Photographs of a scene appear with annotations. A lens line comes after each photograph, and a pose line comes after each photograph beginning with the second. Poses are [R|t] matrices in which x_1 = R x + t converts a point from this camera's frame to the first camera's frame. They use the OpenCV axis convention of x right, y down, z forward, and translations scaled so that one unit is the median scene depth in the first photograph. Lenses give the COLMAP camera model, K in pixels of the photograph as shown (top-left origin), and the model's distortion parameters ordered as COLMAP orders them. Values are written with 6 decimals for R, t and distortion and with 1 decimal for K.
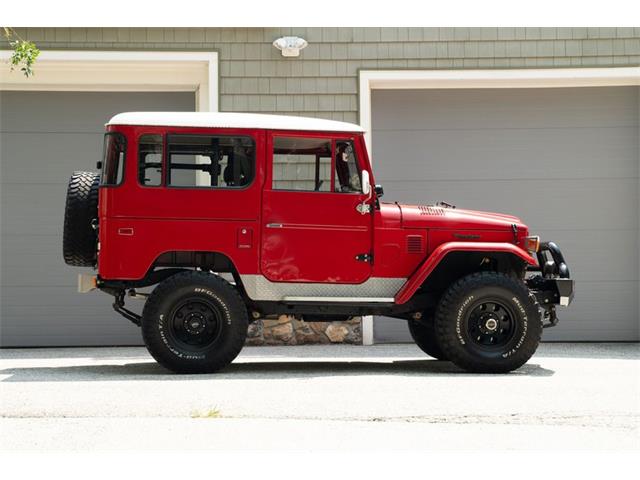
lens RADIAL K [[1565.1, 0, 317.3], [0, 1565.1, 245.0], [0, 0, 1]] dist [0.262764, 0.000000]
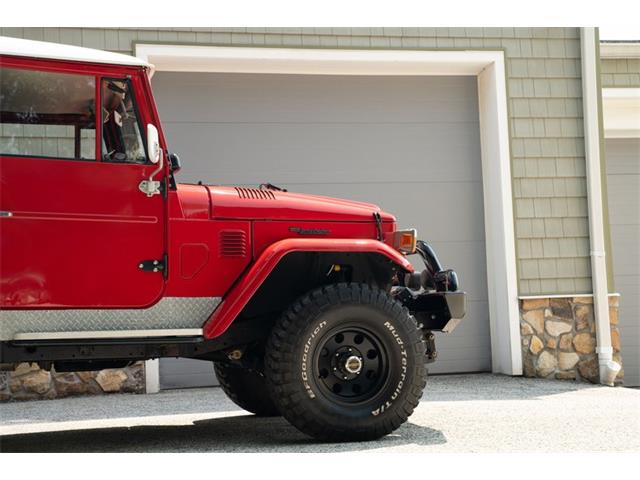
lens RADIAL K [[1350.5, 0, 349.0], [0, 1350.5, 209.1], [0, 0, 1]] dist [0.238896, 0.000000]
pose [[0.983011, -0.014994, 0.182931, 0.007902], [0.025102, 0.998275, -0.053067, 0.015613], [-0.181820, 0.056757, 0.981692, 0.435385]]
